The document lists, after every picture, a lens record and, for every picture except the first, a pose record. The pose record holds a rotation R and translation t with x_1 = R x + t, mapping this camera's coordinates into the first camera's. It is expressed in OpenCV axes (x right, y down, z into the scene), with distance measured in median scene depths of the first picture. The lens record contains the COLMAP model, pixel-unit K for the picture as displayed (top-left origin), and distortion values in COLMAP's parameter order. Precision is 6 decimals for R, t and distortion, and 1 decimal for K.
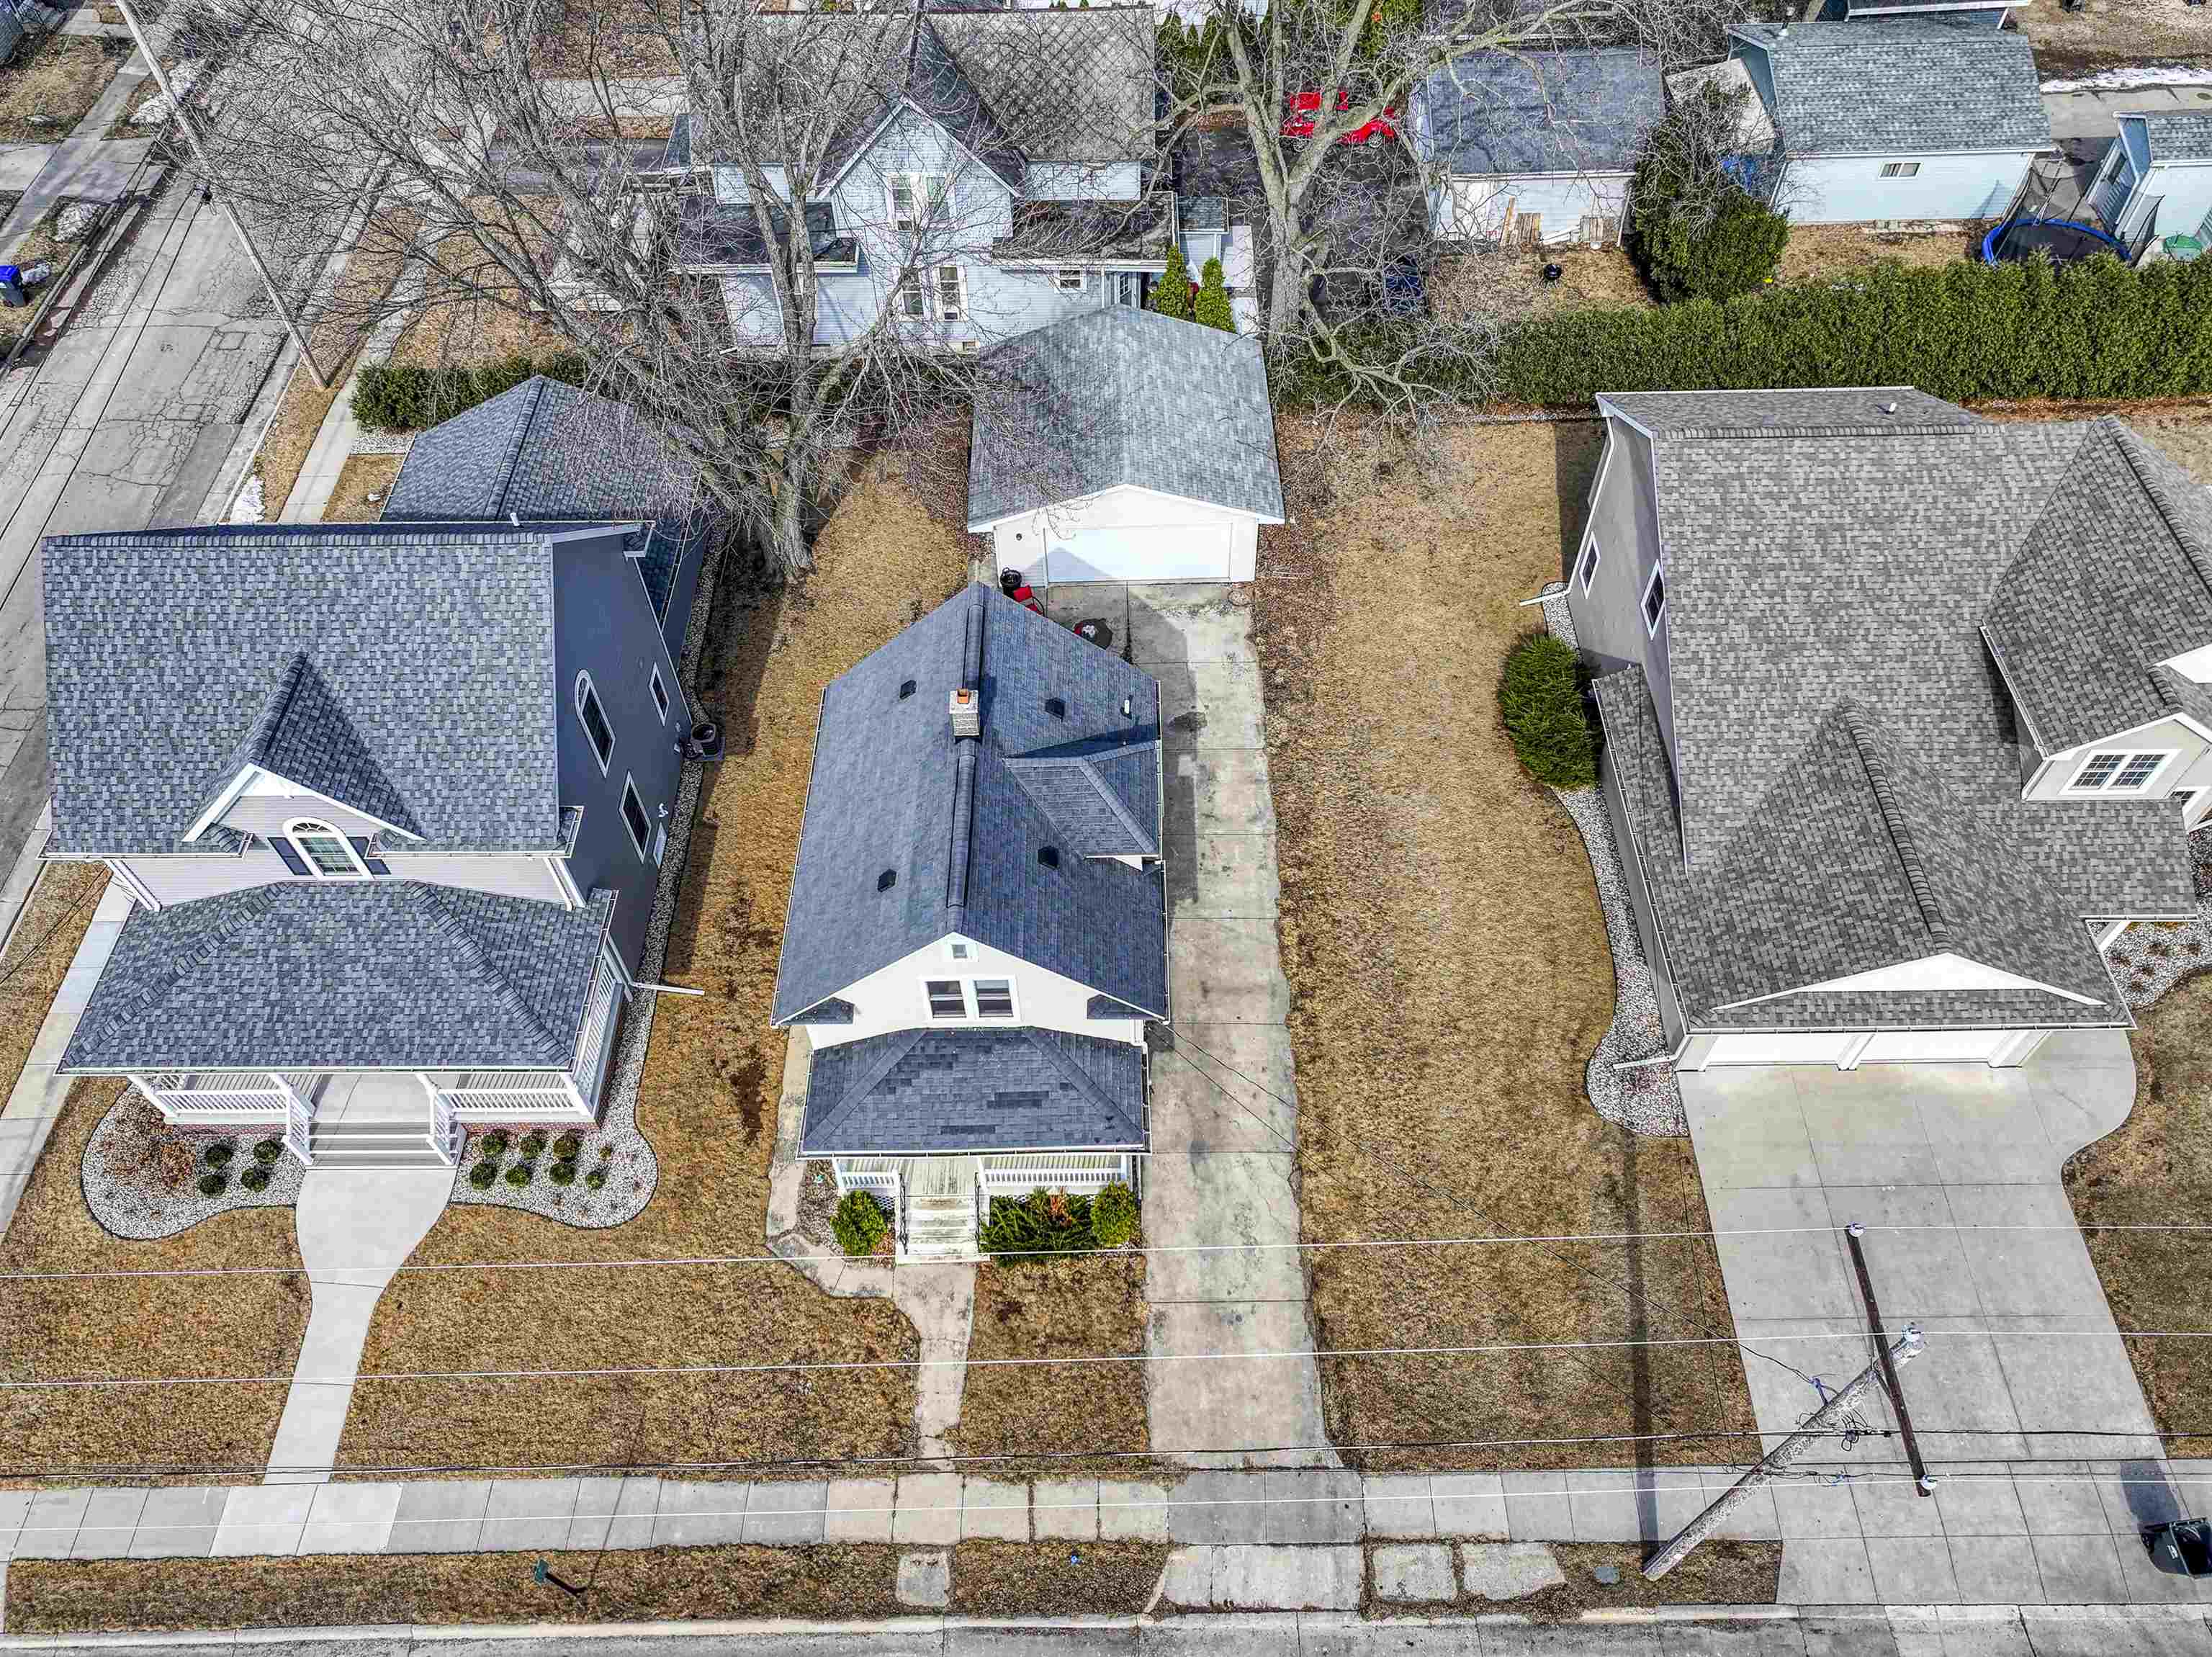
lens RADIAL K [[1555.3, 0, 1105.4], [0, 1555.3, 830.6], [0, 0, 1]] dist [0.000331, -0.000237]
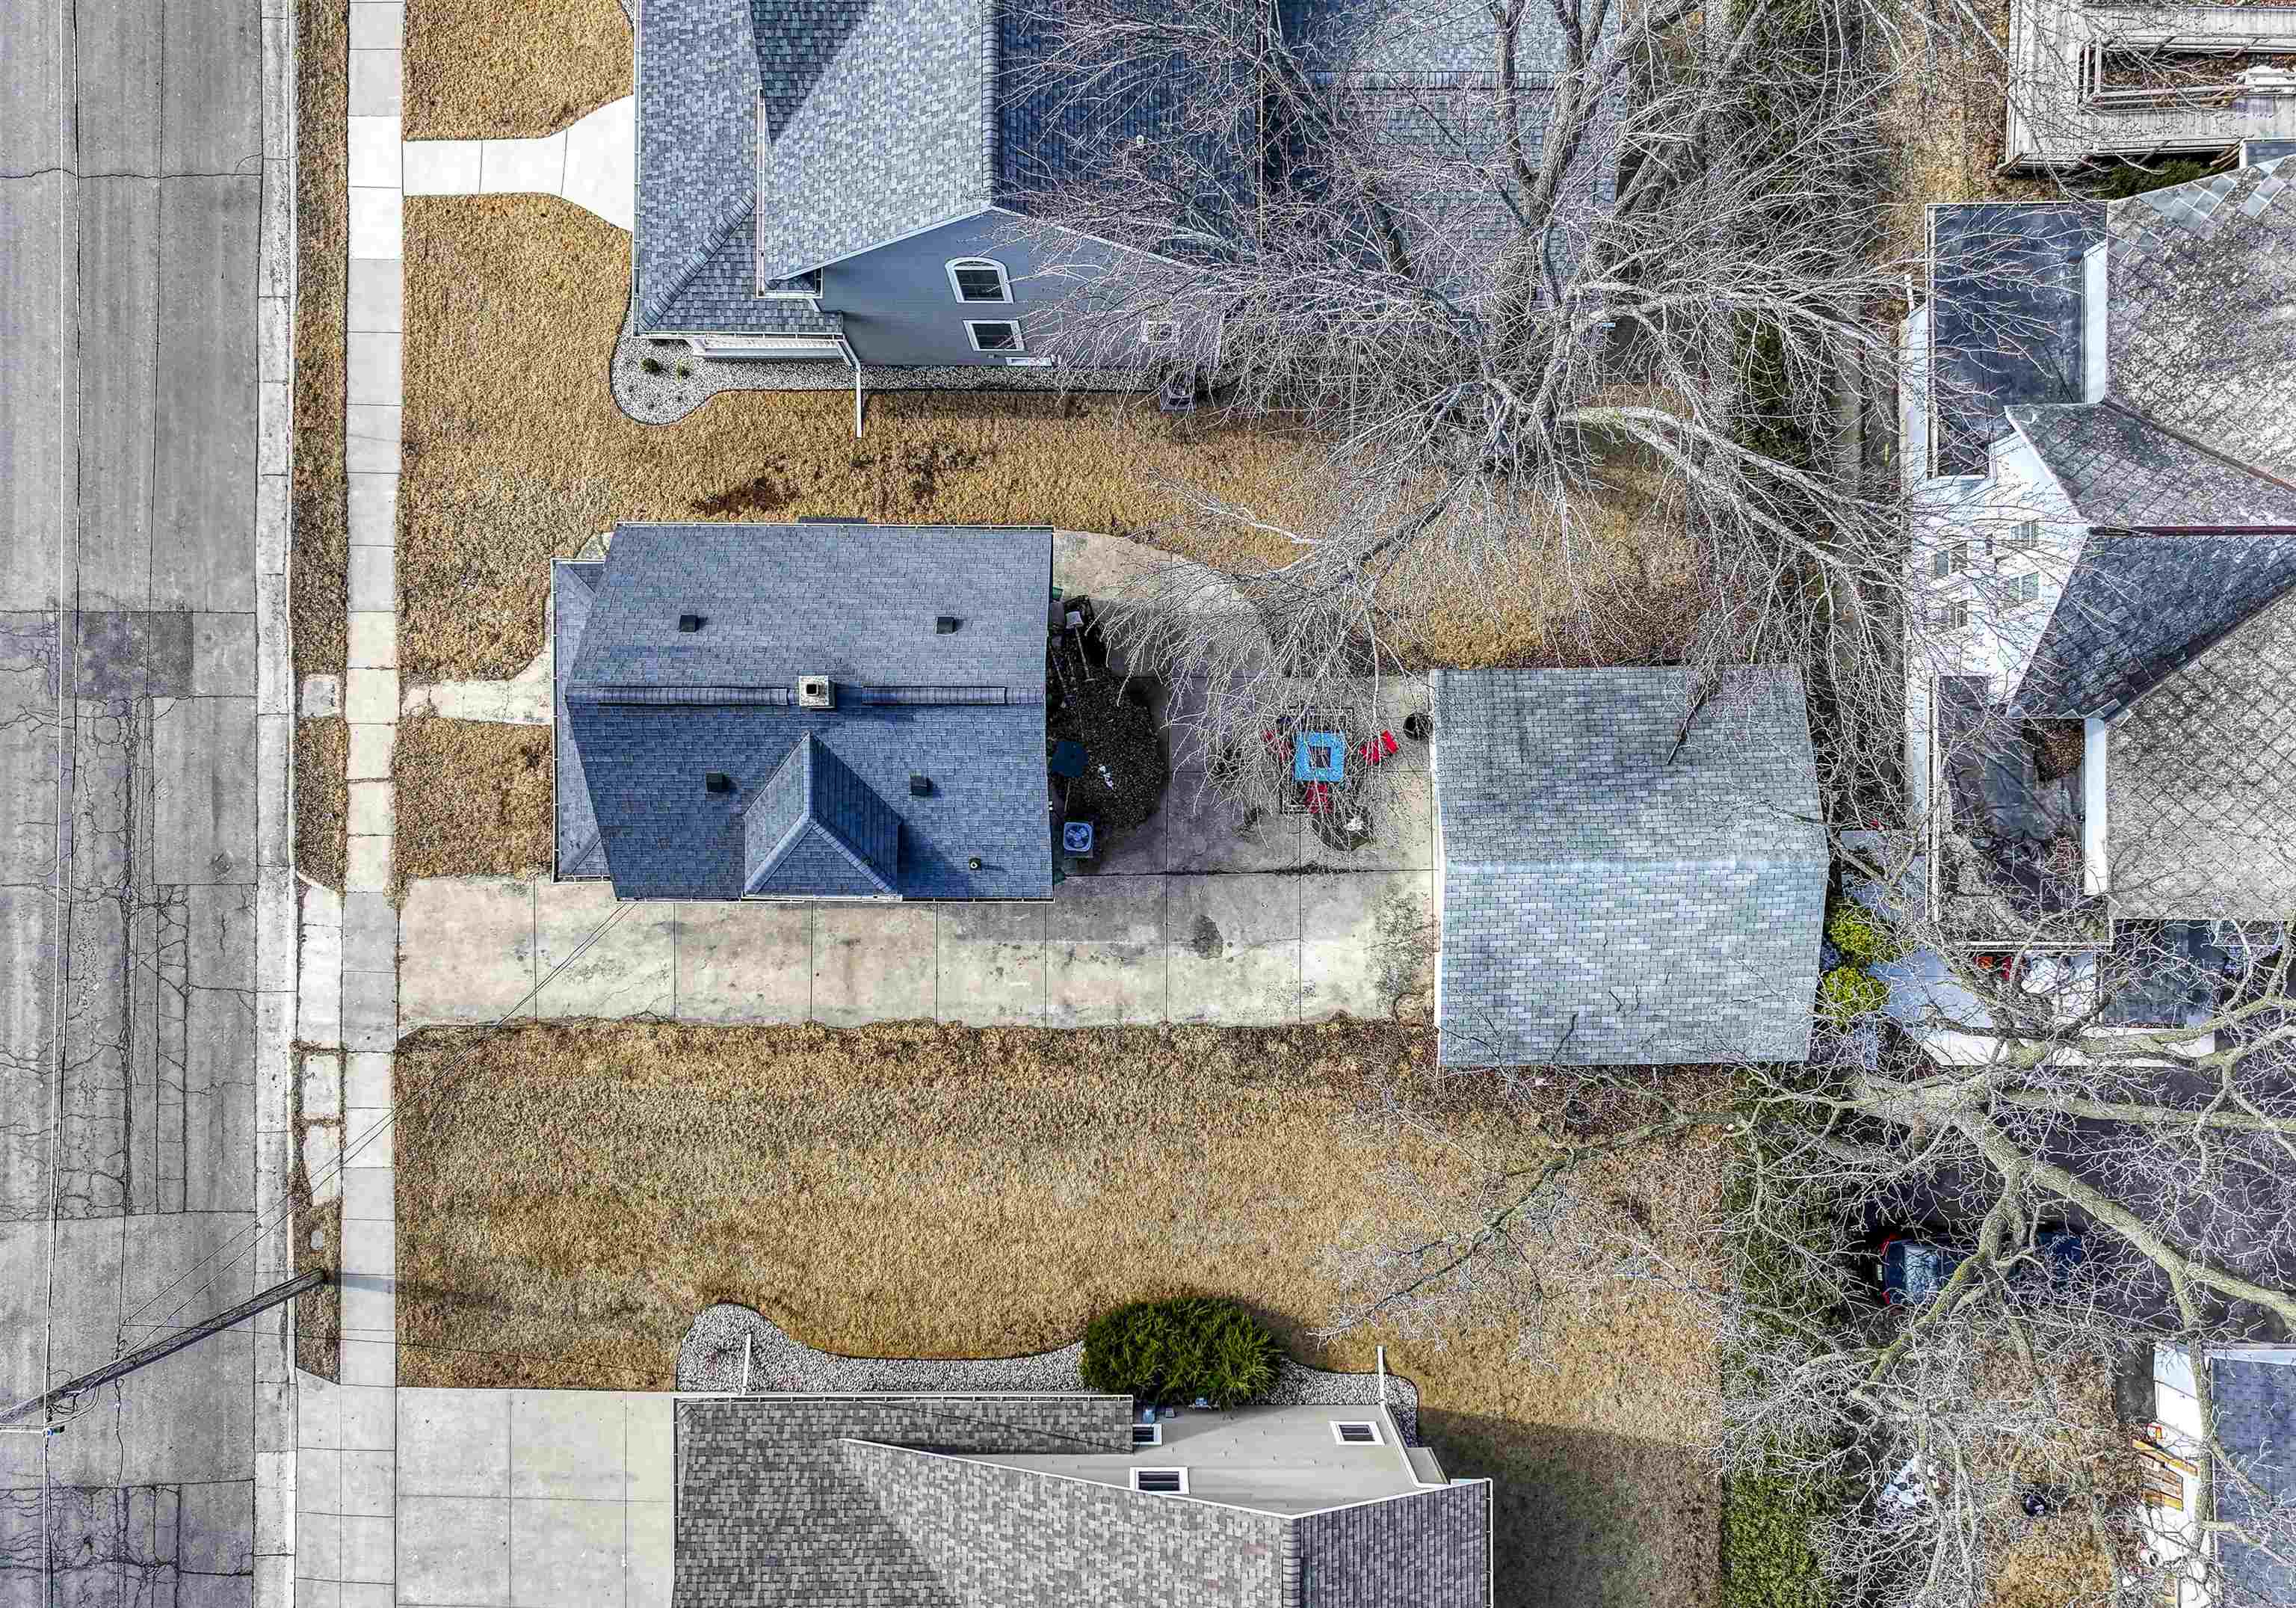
lens RADIAL K [[1738.1, 0, 1156.1], [0, 1738.1, 860.8], [0, 0, 1]] dist [-0.006589, -0.001409]
pose [[-0.002656, 0.999957, 0.008864, 0.001861], [-0.796486, -0.007475, 0.604610, -0.854319], [0.604651, -0.005455, 0.796472, 0.277456]]
